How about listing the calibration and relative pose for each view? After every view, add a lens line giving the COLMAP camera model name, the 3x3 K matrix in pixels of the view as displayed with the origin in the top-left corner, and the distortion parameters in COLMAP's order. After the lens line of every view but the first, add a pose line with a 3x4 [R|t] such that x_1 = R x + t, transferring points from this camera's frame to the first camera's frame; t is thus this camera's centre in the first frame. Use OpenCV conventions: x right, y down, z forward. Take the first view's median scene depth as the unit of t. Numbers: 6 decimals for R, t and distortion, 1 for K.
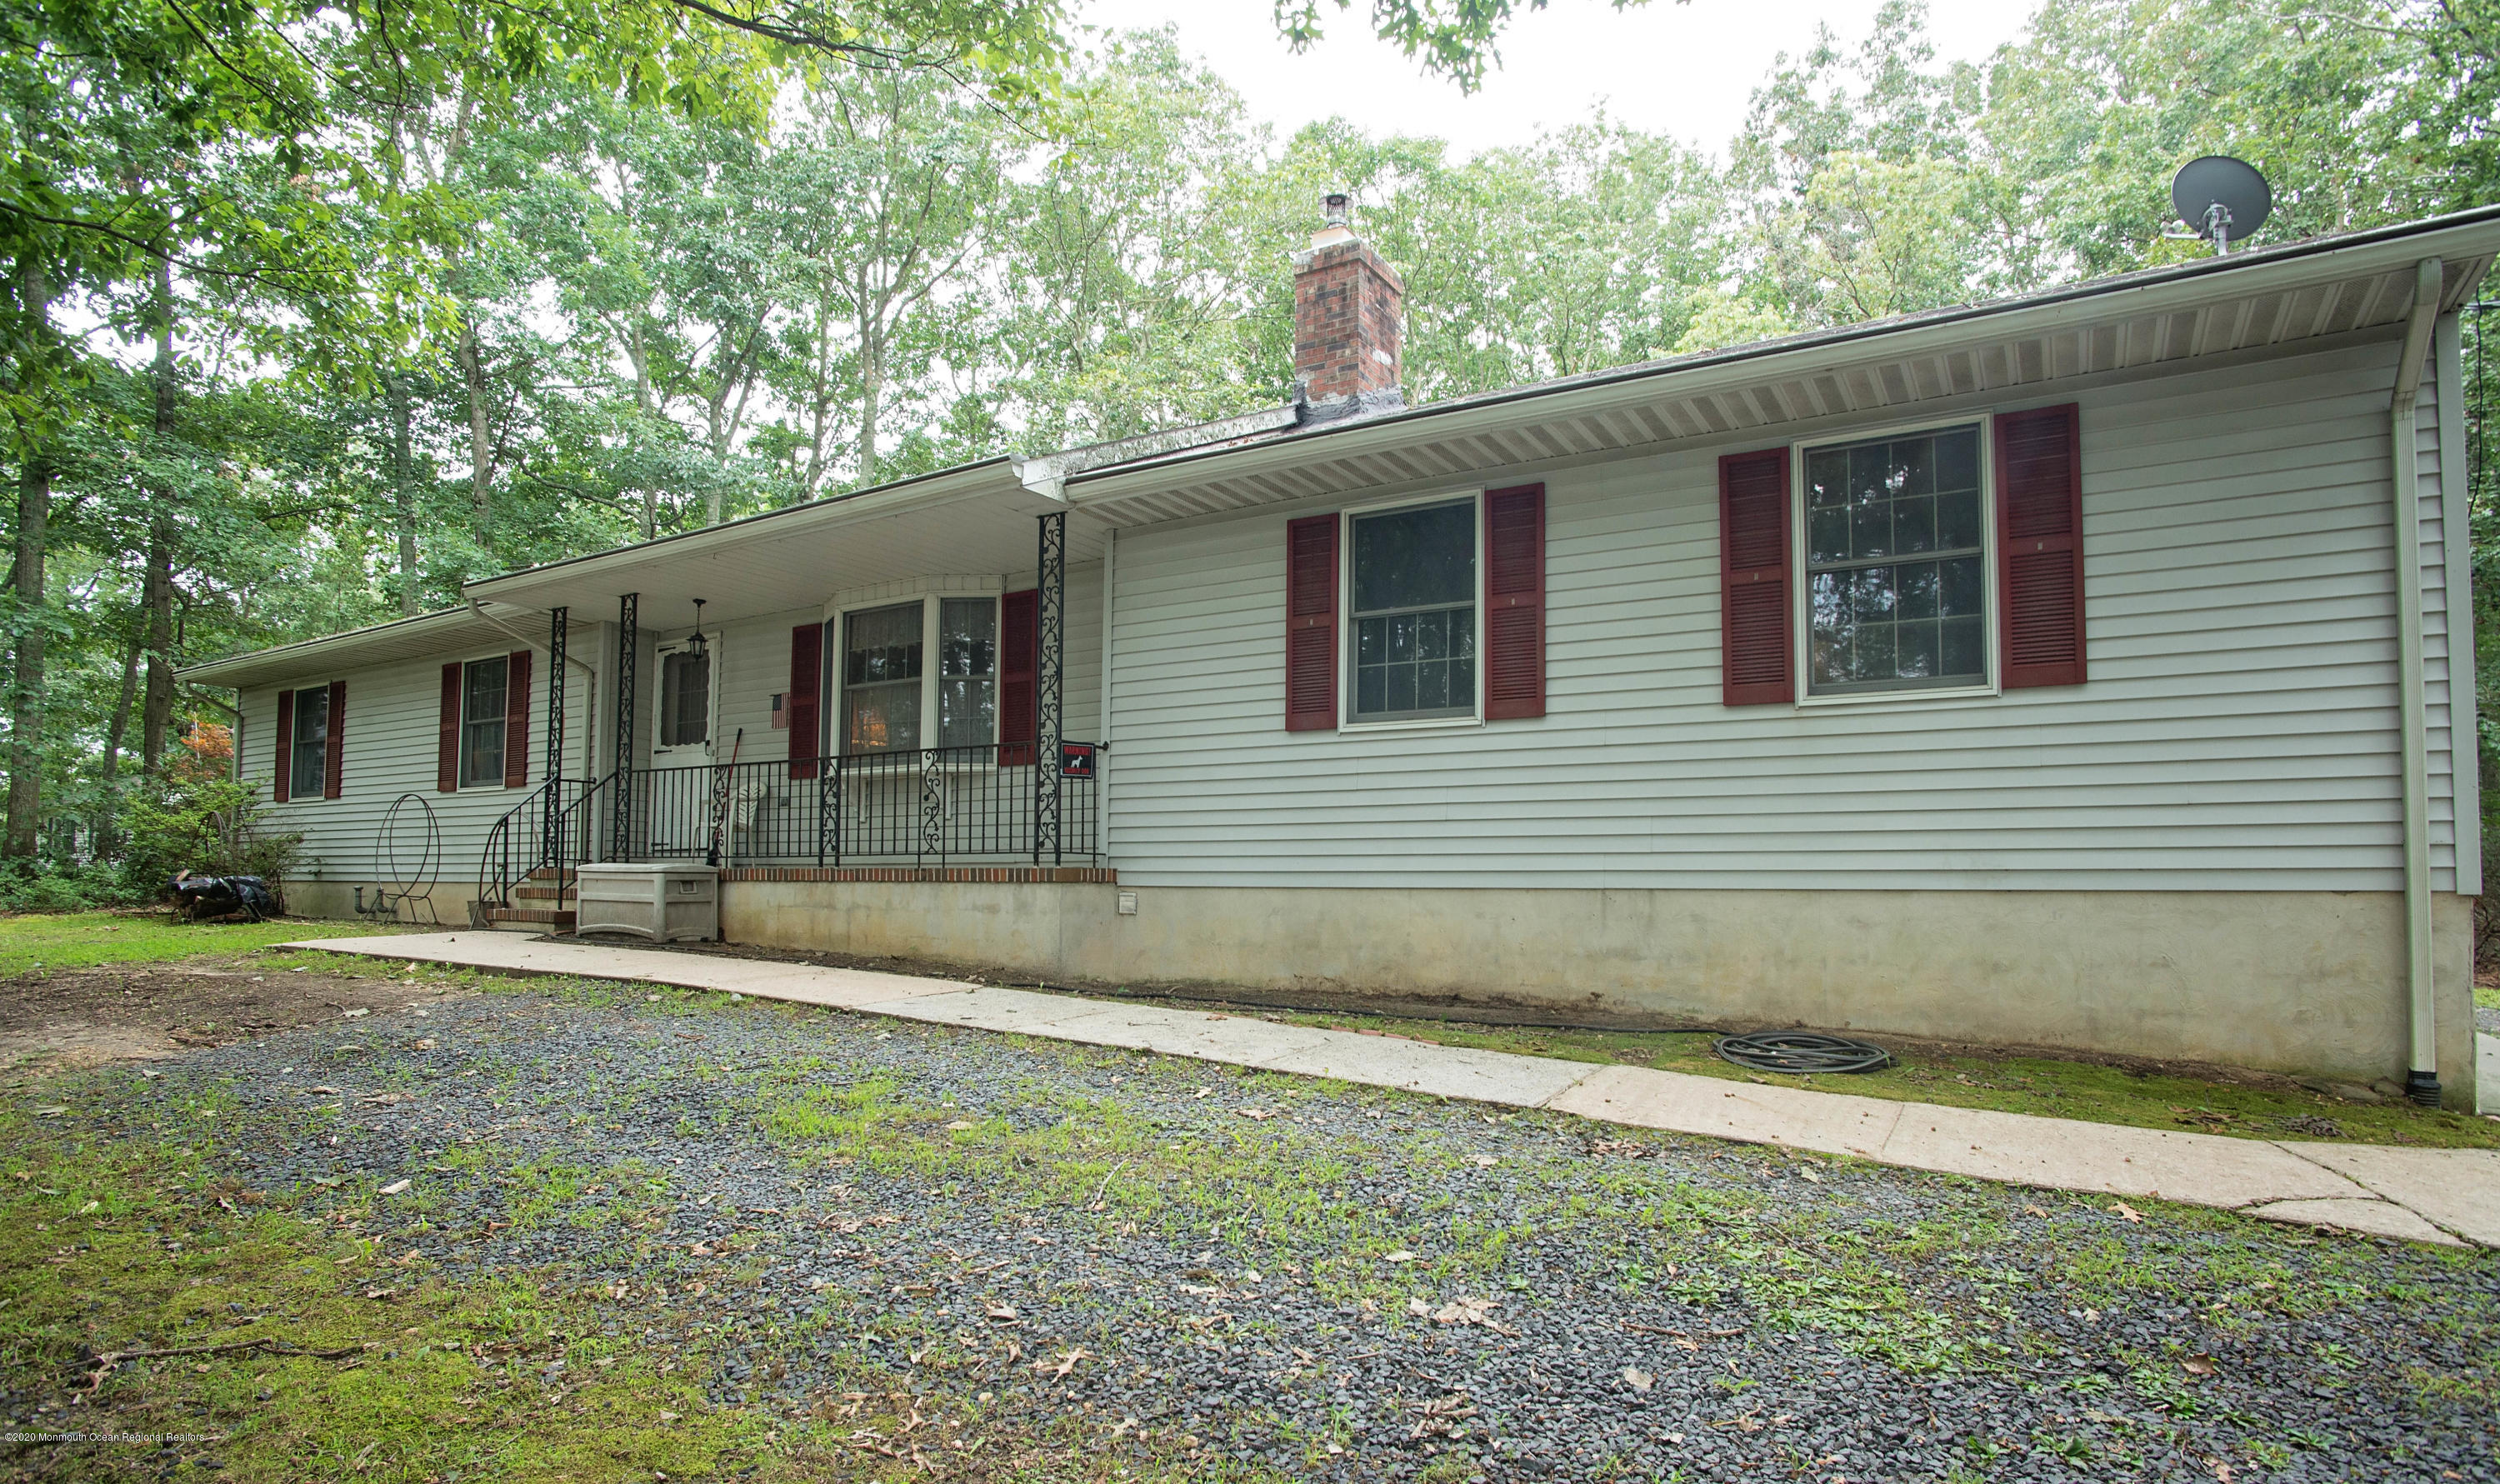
lens RADIAL K [[1873.7, 0, 1250.0], [0, 1873.7, 742.0], [0, 0, 1]] dist [-0.123048, -0.002376]
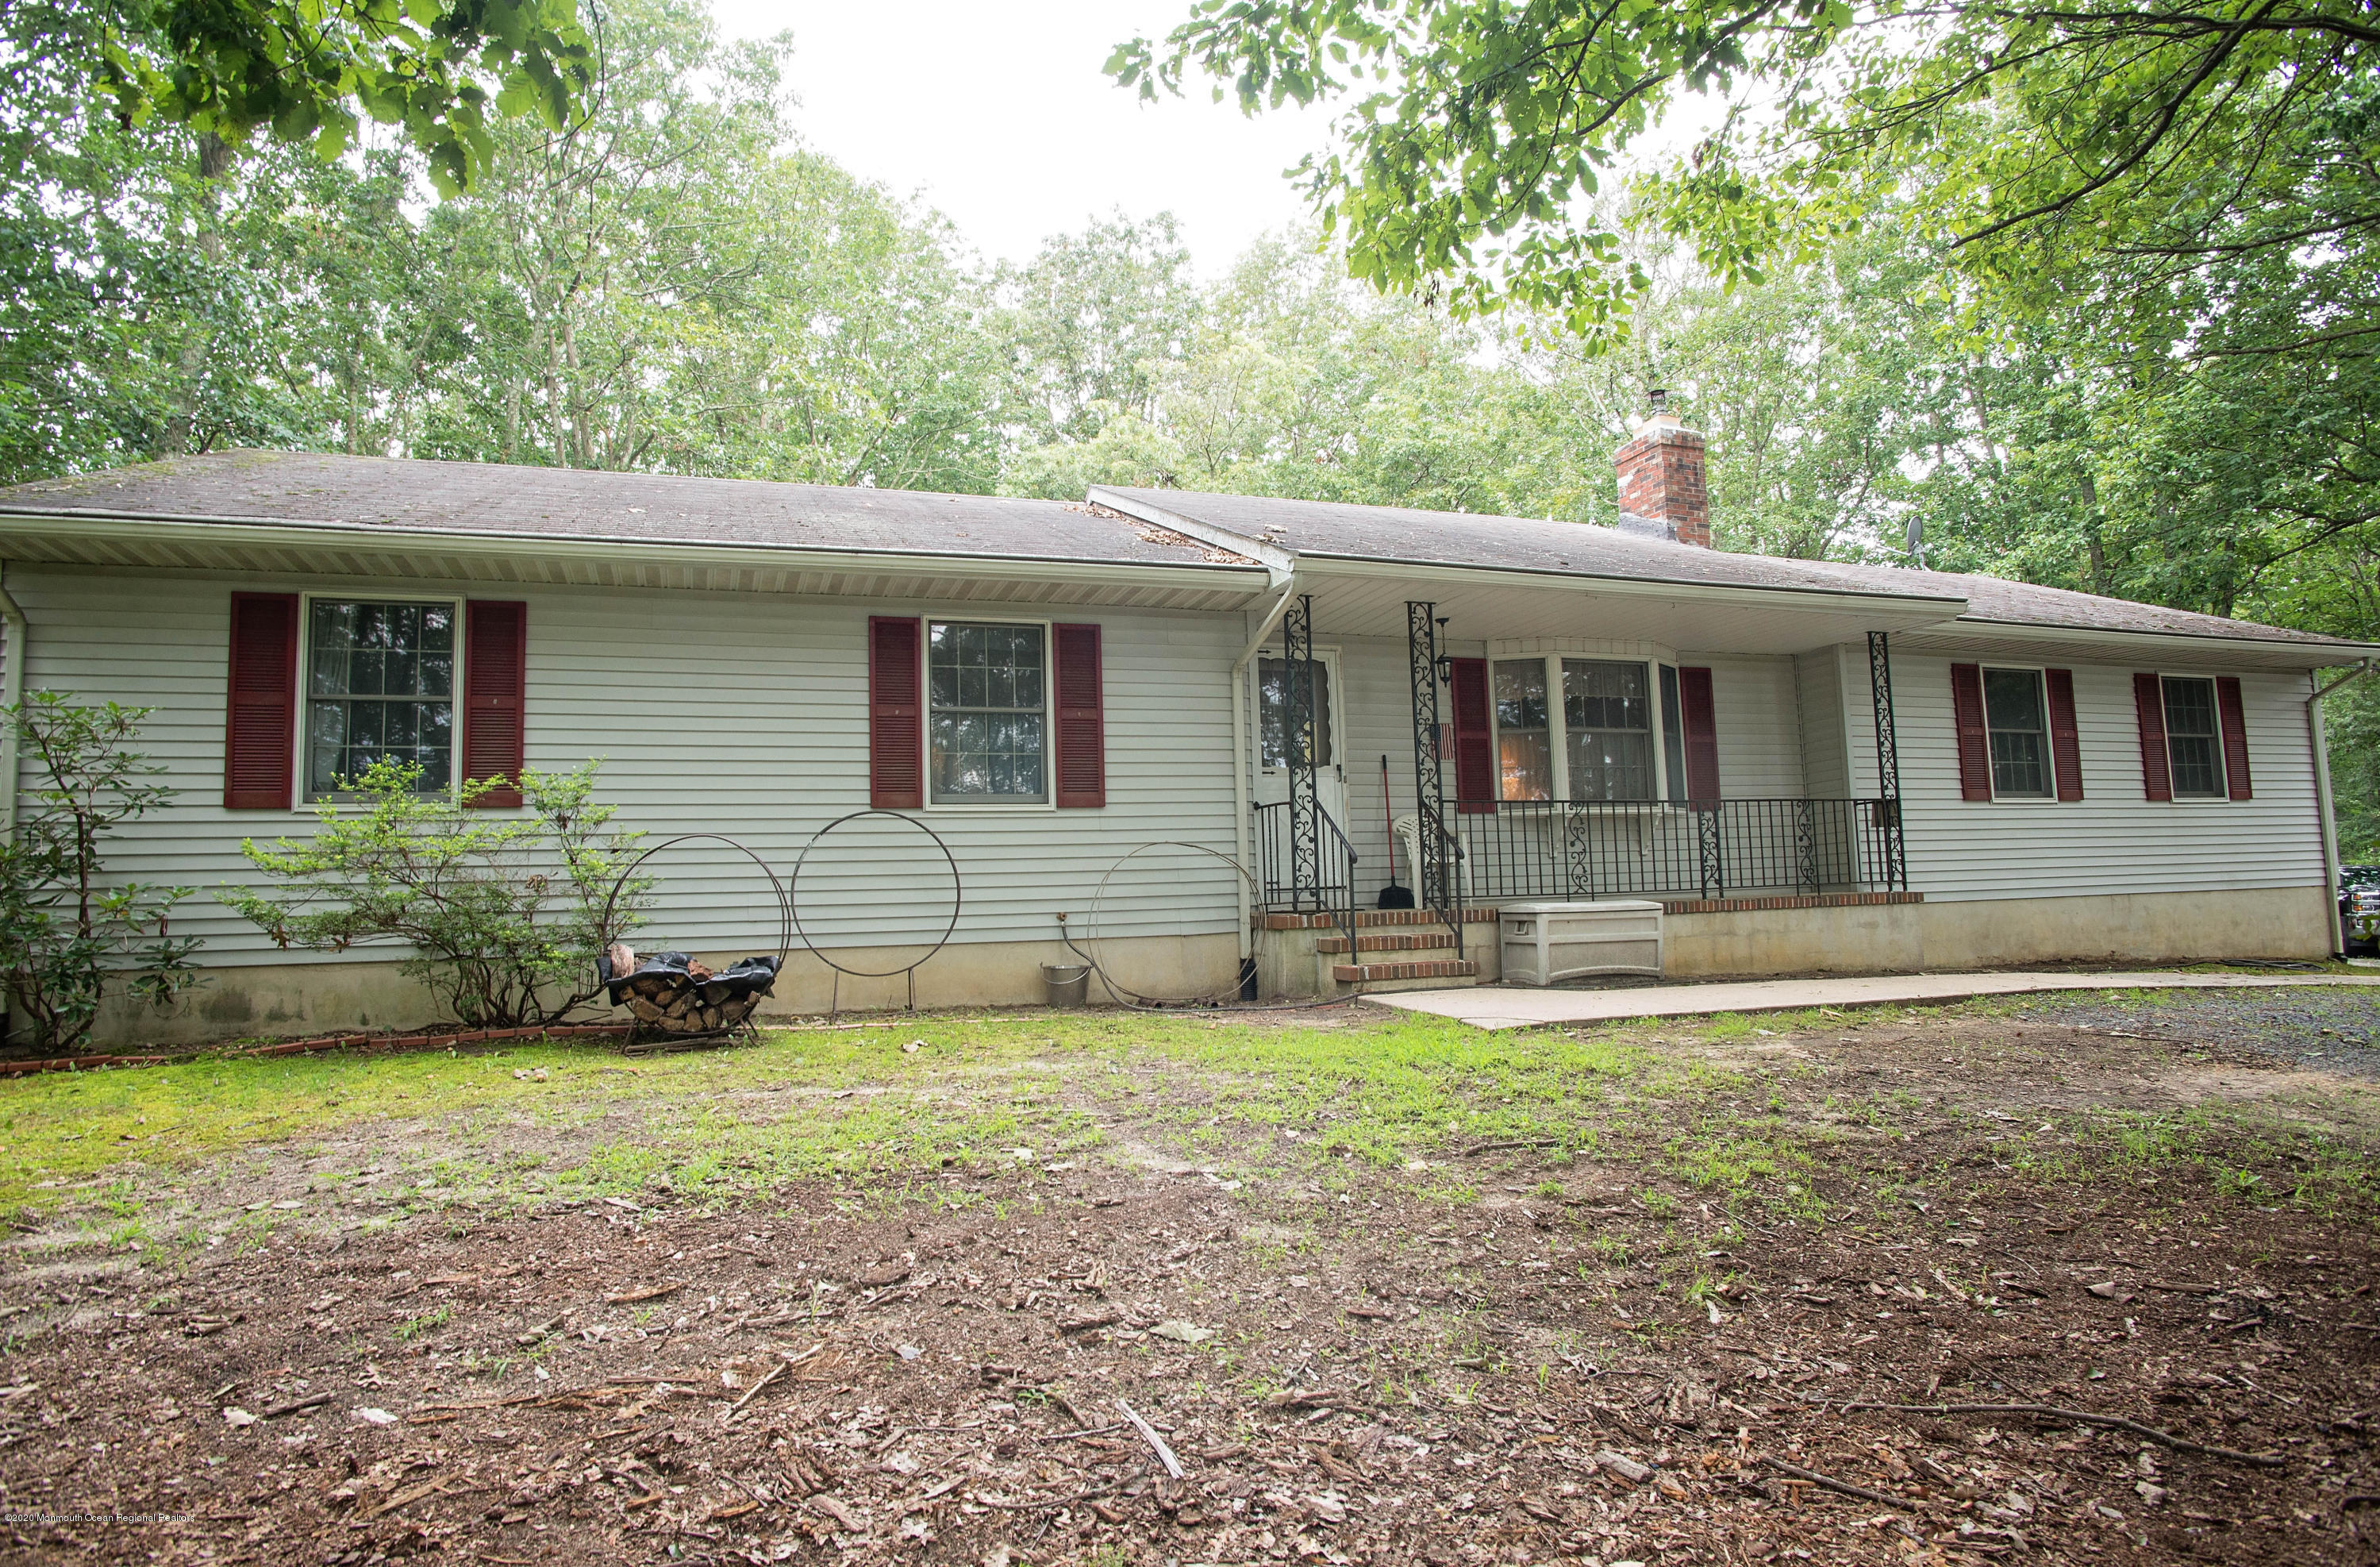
lens RADIAL K [[1330.1, 0, 1190.0], [0, 1330.1, 783.5], [0, 0, 1]] dist [-0.108036, 0.063080]
pose [[0.523928, 0.074057, 0.848537, -1.045962], [-0.024906, 0.997119, -0.071647, 0.061968], [-0.851398, 0.016404, 0.524263, 0.860131]]
